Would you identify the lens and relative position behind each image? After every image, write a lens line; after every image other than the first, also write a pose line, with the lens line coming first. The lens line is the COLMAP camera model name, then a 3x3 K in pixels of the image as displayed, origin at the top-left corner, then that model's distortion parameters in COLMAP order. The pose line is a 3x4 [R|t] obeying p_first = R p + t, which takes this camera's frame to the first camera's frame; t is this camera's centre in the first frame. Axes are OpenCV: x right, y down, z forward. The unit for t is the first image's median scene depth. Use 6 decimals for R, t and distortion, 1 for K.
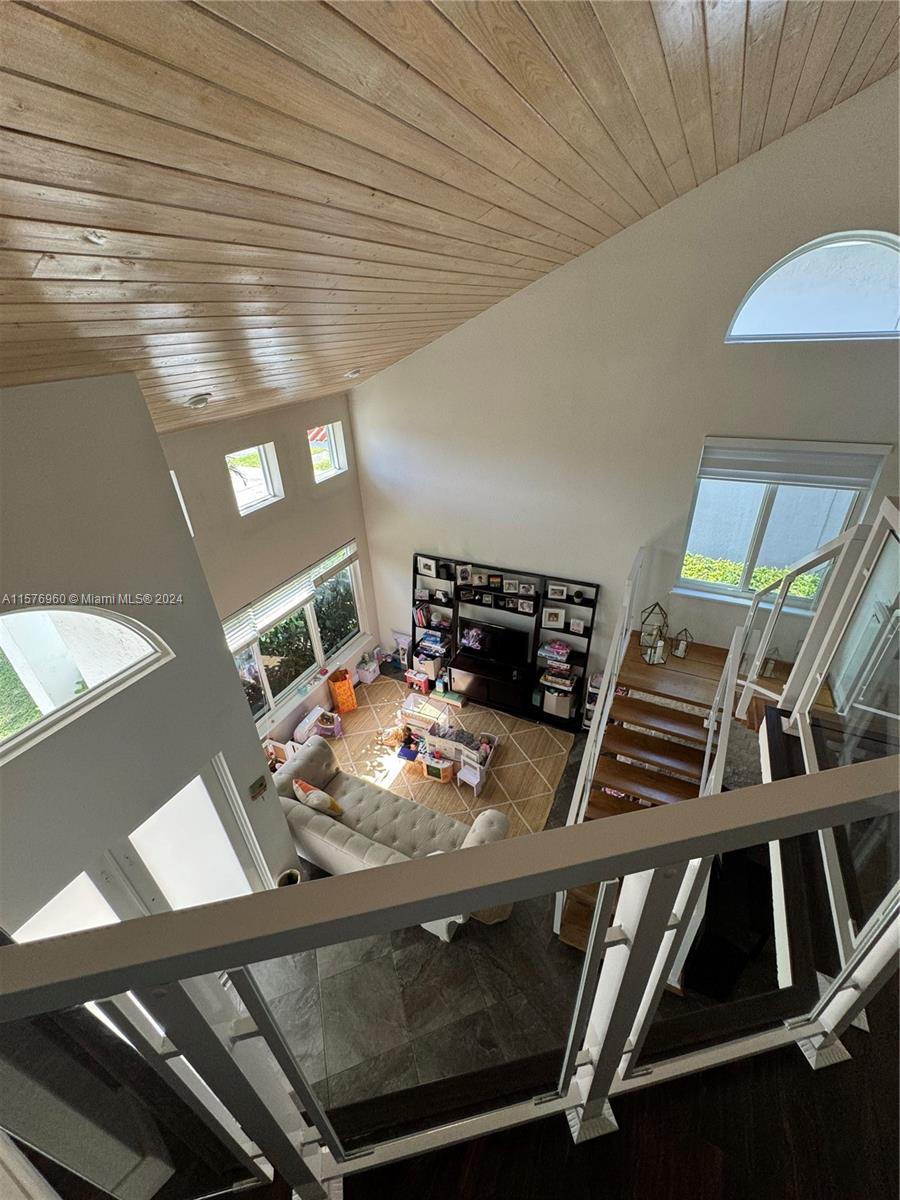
lens RADIAL K [[480.5, 0, 450.0], [0, 480.5, 600.0], [0, 0, 1]] dist [-0.002685, -0.000423]
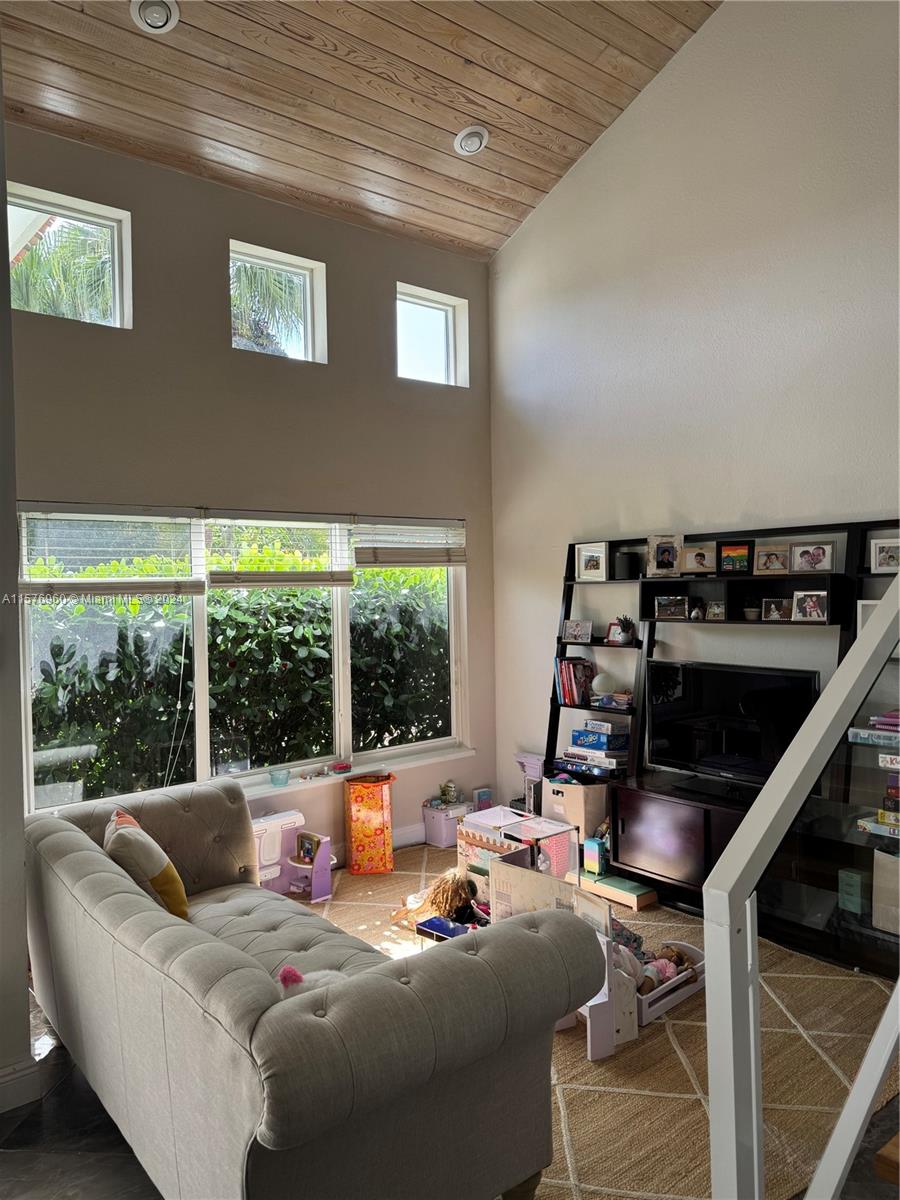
lens RADIAL K [[839.0, 0, 450.0], [0, 839.0, 600.0], [0, 0, 1]] dist [0.090801, -0.000898]
pose [[0.913845, 0.030745, -0.404898, 0.156682], [-0.219218, 0.876692, -0.428200, 0.340085], [0.341806, 0.480069, 0.807900, 0.315530]]
